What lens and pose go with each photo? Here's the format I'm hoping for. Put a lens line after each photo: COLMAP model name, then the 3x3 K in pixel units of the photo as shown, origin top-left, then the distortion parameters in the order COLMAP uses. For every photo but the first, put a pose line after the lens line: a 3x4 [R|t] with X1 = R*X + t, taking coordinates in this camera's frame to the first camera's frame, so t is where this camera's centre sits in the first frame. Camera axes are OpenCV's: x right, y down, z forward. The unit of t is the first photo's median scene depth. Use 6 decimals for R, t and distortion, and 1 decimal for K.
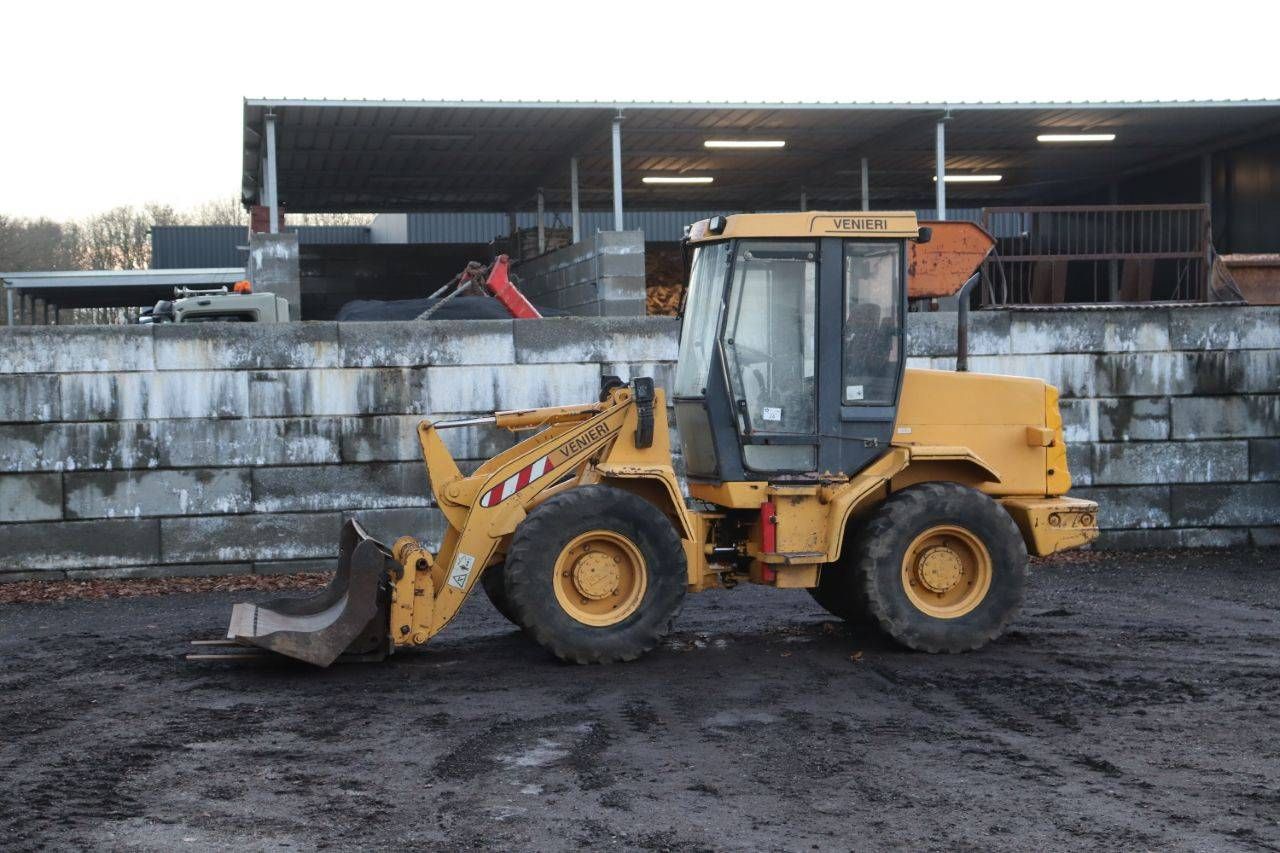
lens RADIAL K [[2121.0, 0, 630.1], [0, 2121.0, 427.0], [0, 0, 1]] dist [0.187607, 0.000000]
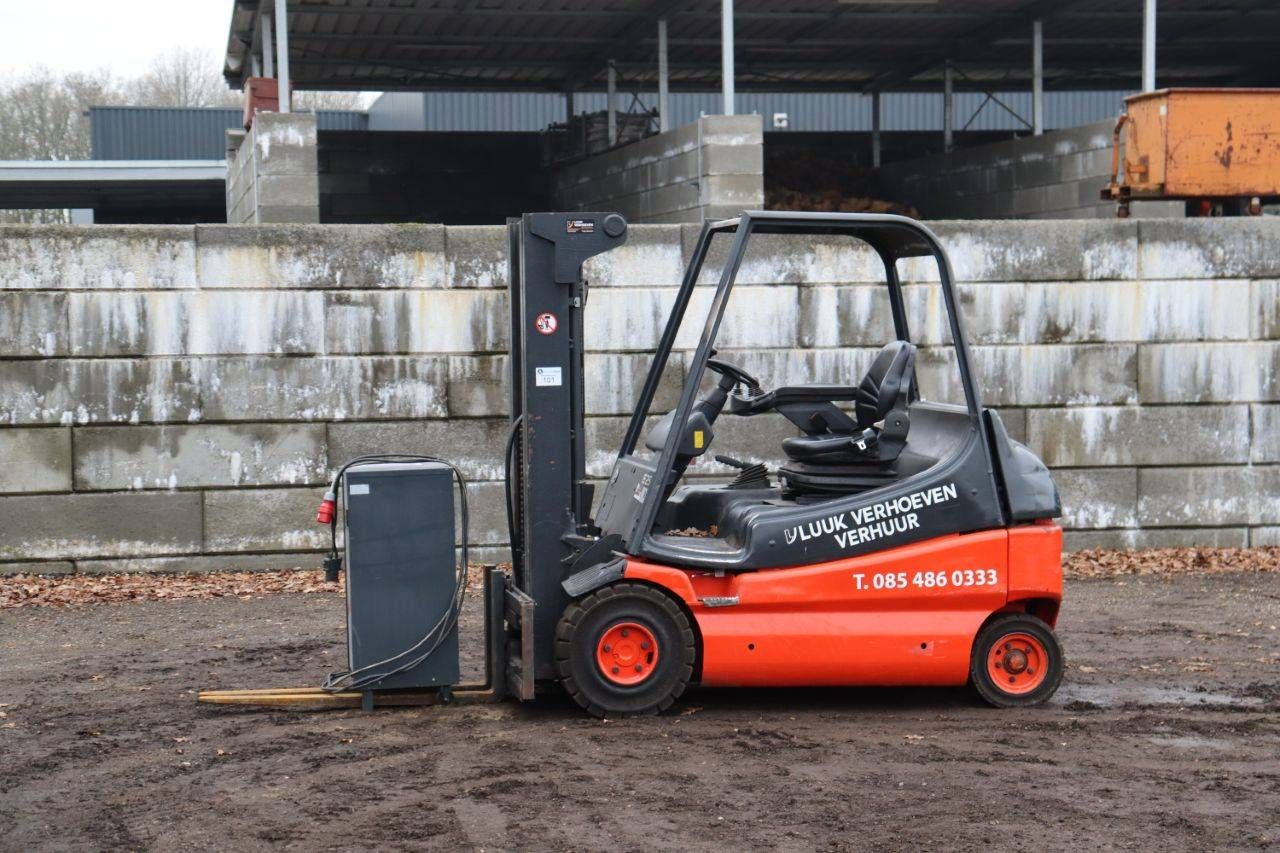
lens RADIAL K [[2605.4, 0, 646.3], [0, 2605.4, 431.3], [0, 0, 1]] dist [0.352928, 0.000000]
pose [[0.999948, 0.009760, -0.003079, -0.064812], [-0.009682, 0.999656, 0.024384, -0.001099], [0.003316, -0.024353, 0.999698, 0.098900]]
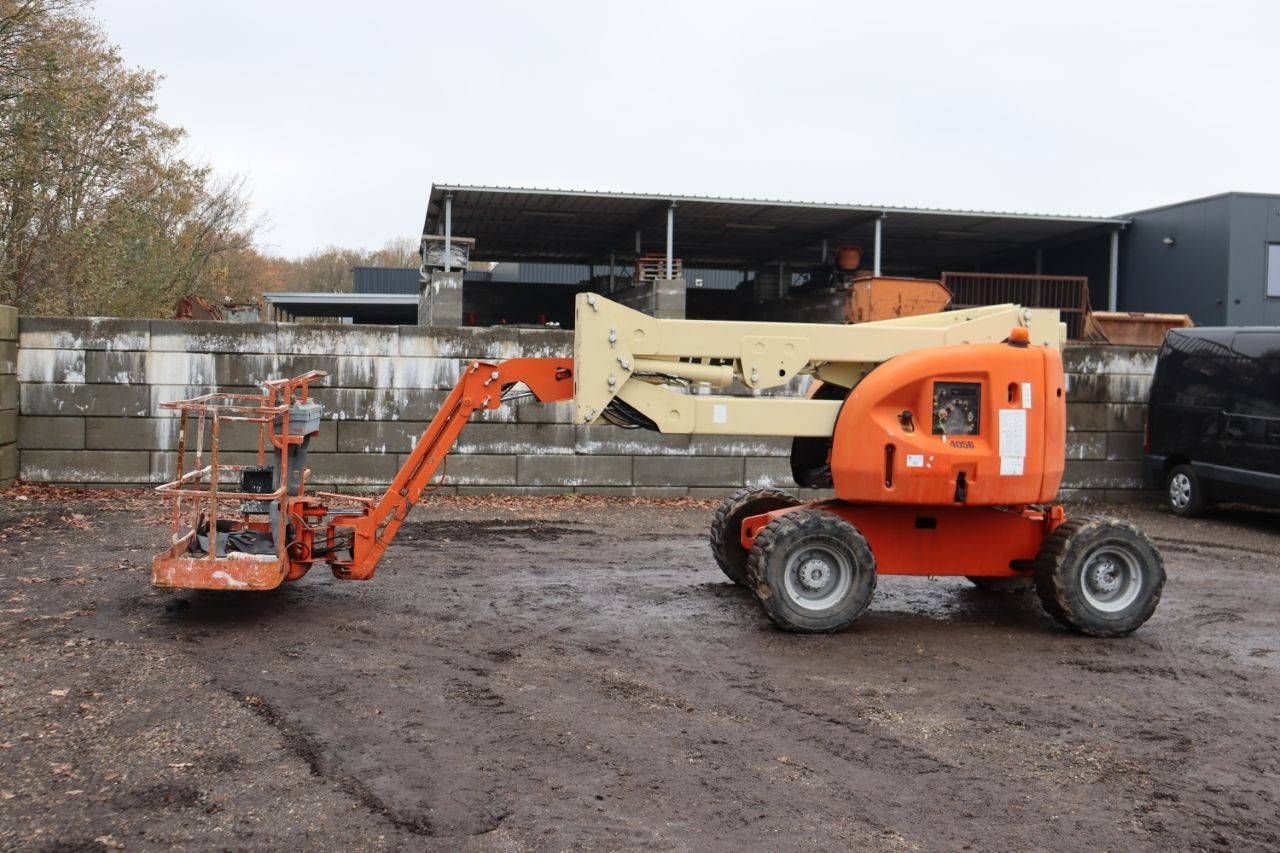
lens RADIAL K [[1349.4, 0, 629.8], [0, 1349.4, 422.2], [0, 0, 1]] dist [-0.058774, 0.000000]
pose [[0.999071, 0.042910, -0.003926, -0.053049], [-0.042863, 0.999017, 0.011321, 0.002418], [0.004407, -0.011143, 0.999928, 0.050272]]
